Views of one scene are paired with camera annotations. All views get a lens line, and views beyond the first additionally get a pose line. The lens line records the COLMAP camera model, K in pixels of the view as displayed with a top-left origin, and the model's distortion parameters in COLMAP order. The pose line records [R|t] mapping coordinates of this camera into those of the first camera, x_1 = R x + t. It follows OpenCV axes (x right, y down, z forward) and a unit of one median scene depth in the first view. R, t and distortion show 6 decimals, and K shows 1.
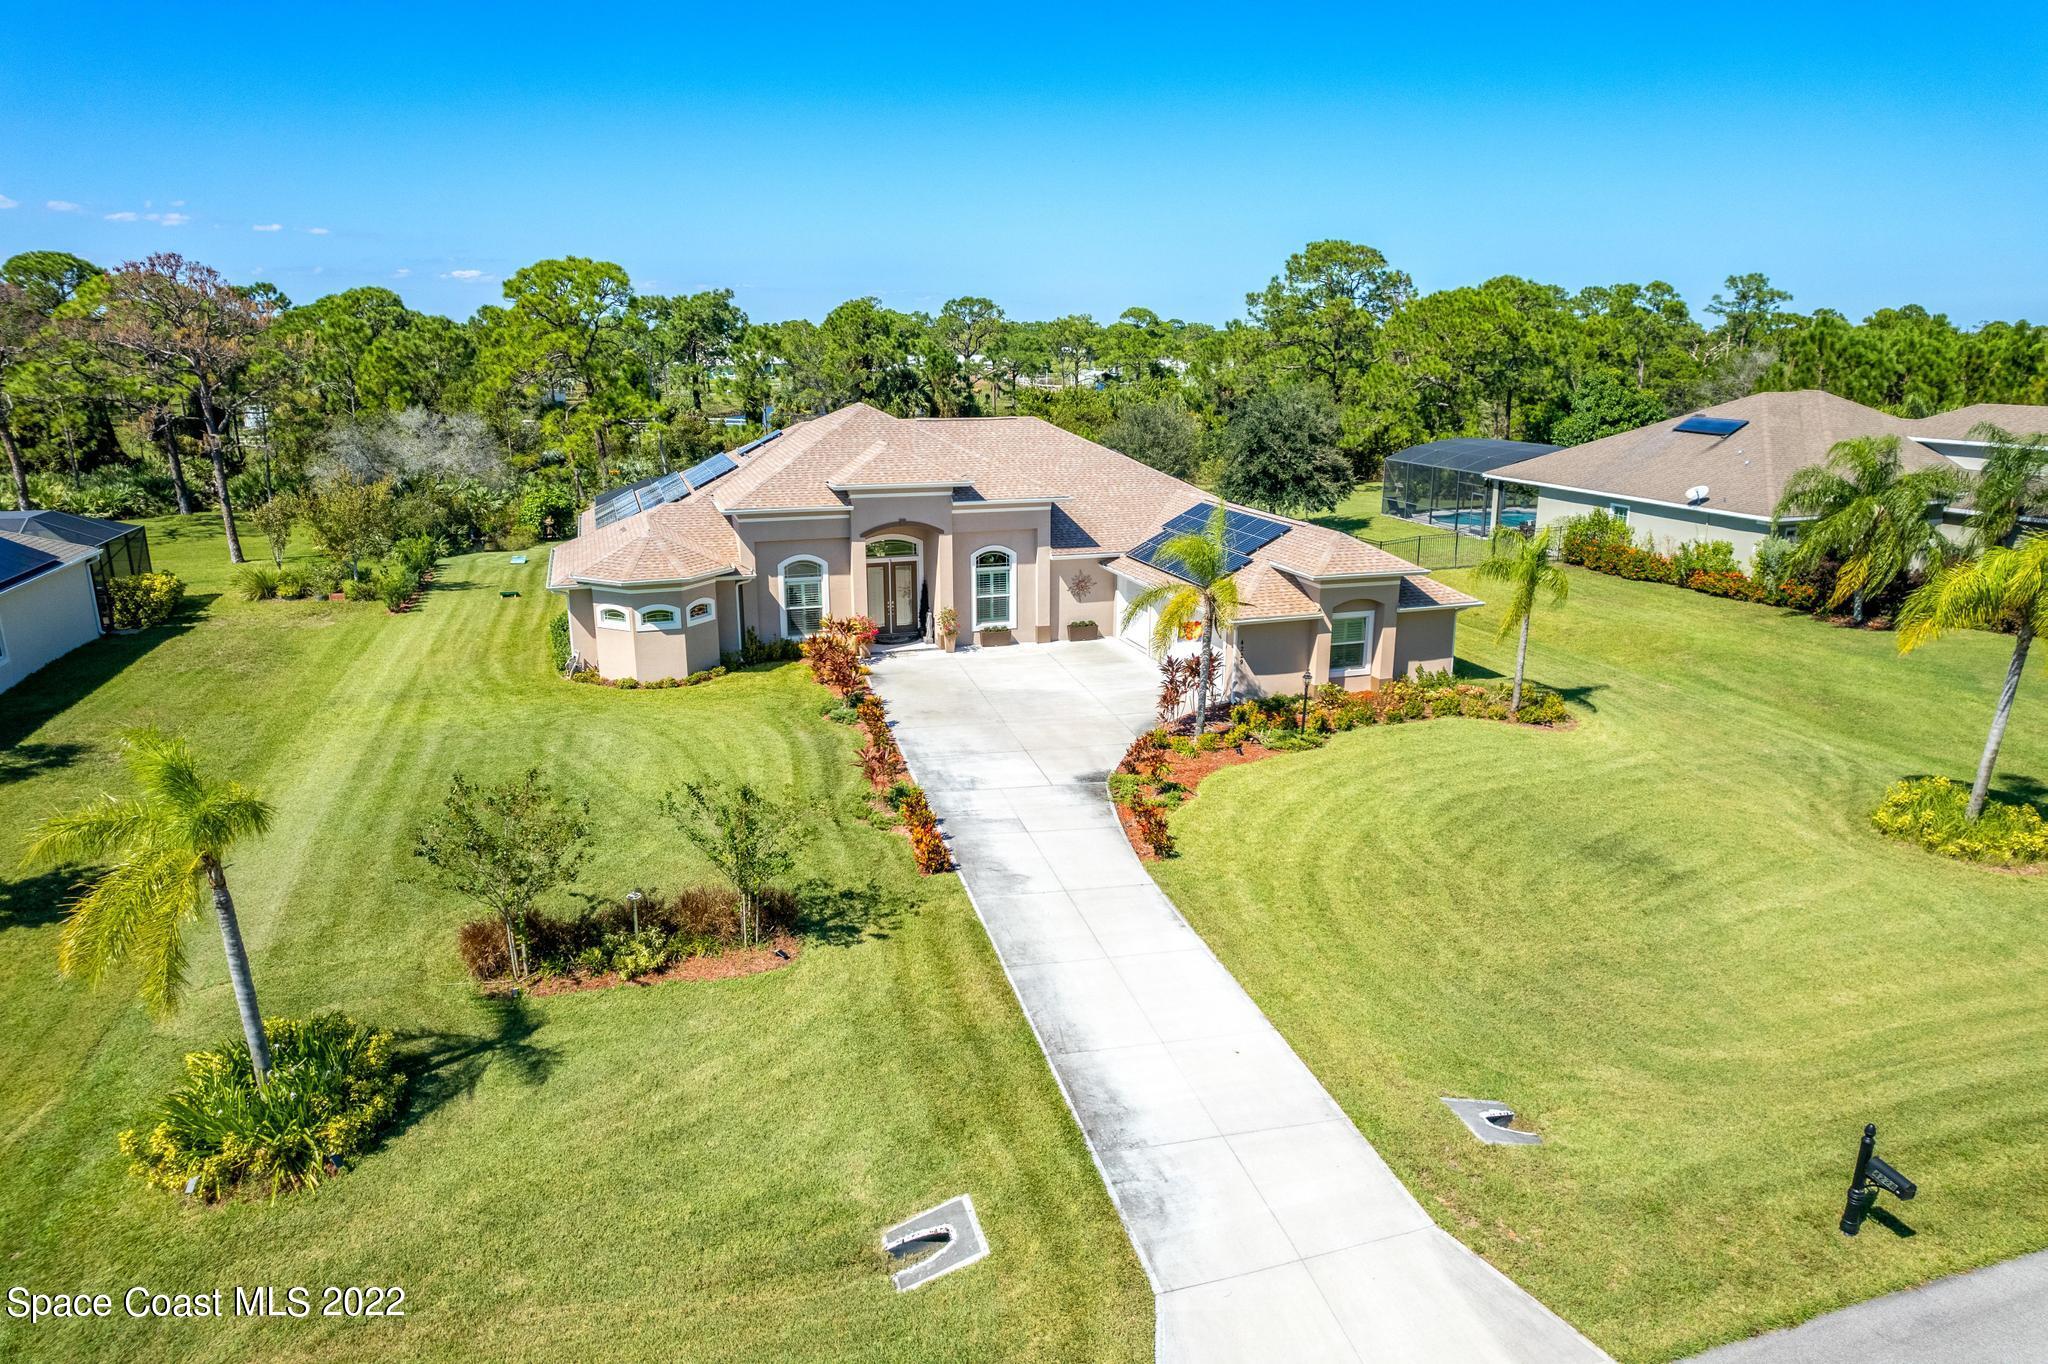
lens RADIAL K [[1316.0, 0, 1024.0], [0, 1316.0, 682.0], [0, 0, 1]] dist [-0.042918, -0.000269]
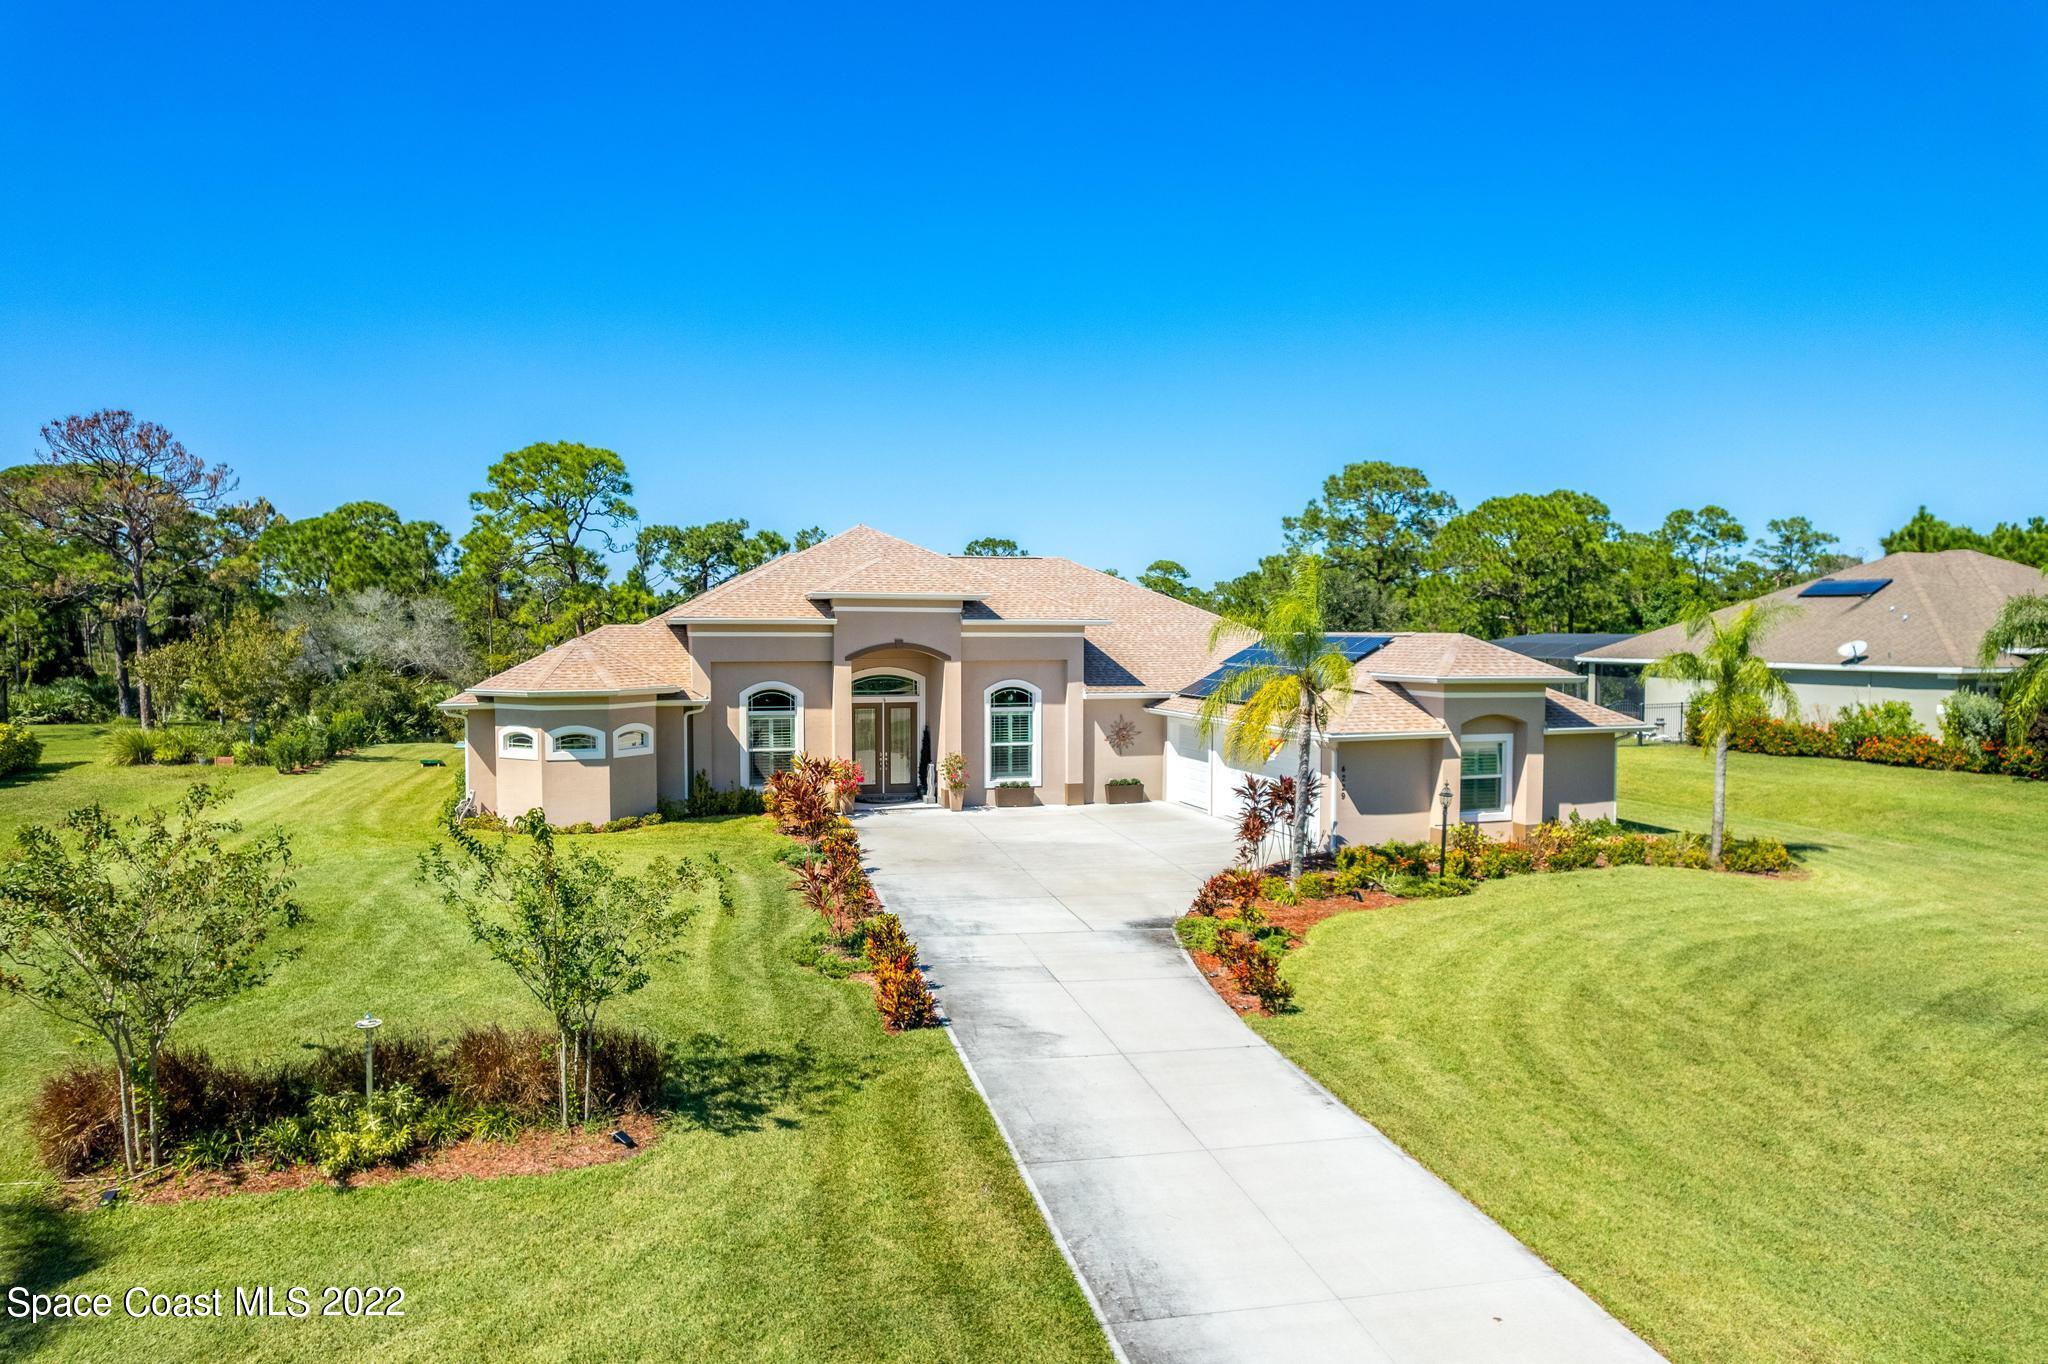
lens RADIAL K [[1322.4, 0, 1024.0], [0, 1322.4, 682.0], [0, 0, 1]] dist [-0.074679, 0.069921]
pose [[0.999829, 0.000882, -0.018466, -0.001683], [-0.004848, 0.976406, -0.215887, 0.080175], [0.017840, 0.215939, 0.976244, 0.243845]]
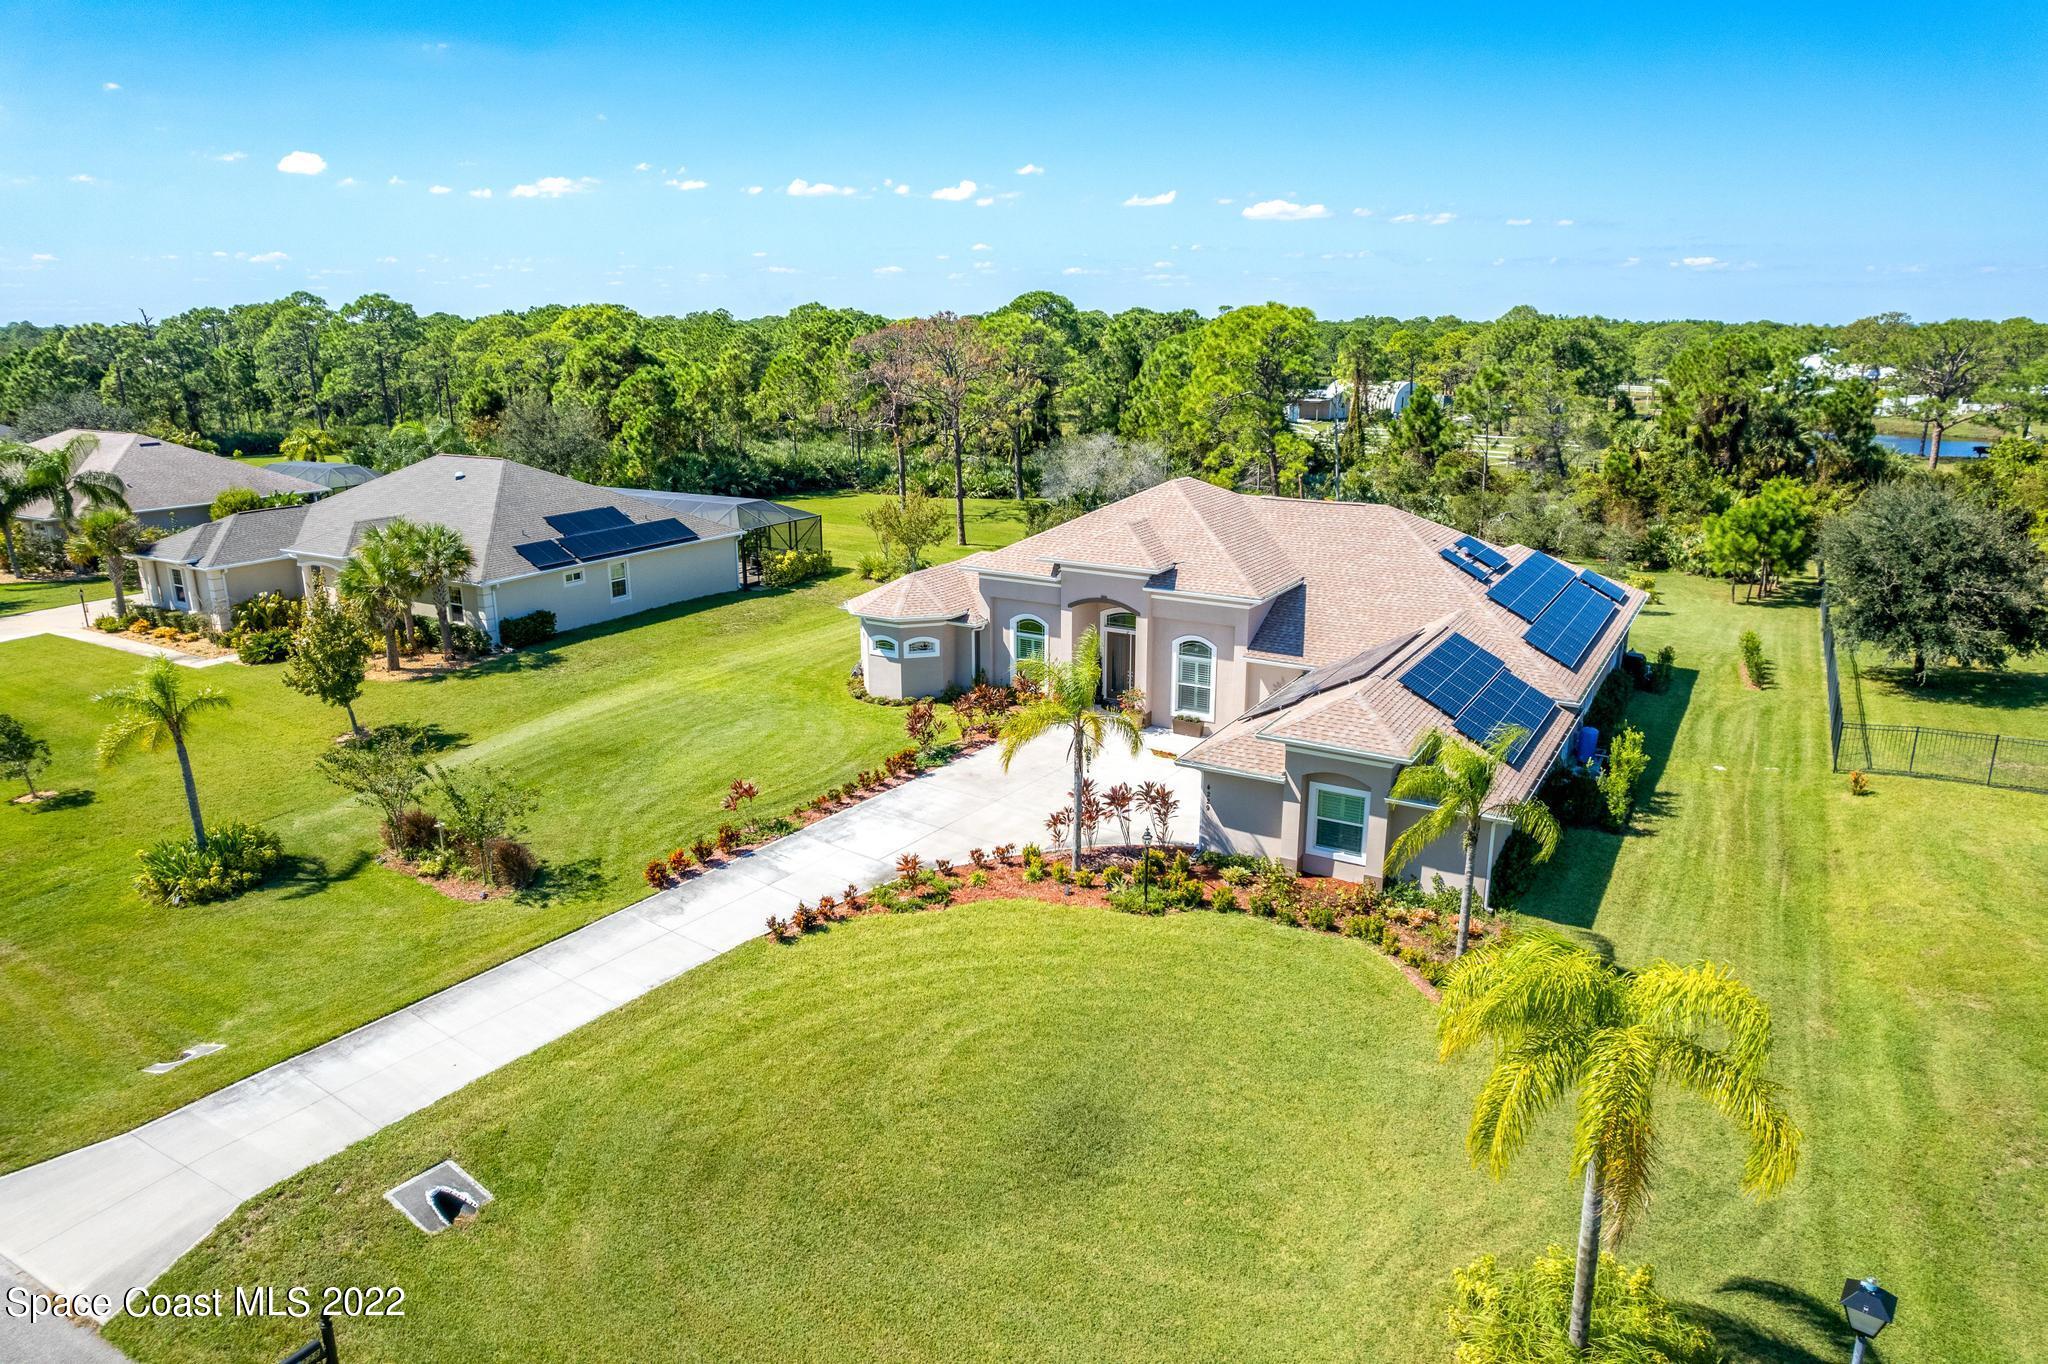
lens RADIAL K [[1311.5, 0, 1024.0], [0, 1311.5, 682.0], [0, 0, 1]] dist [-0.080034, 0.073988]
pose [[0.659844, 0.199485, -0.724439, 0.692961], [-0.192434, 0.976825, 0.093707, -0.154899], [0.726344, 0.077575, 0.682940, 0.263290]]
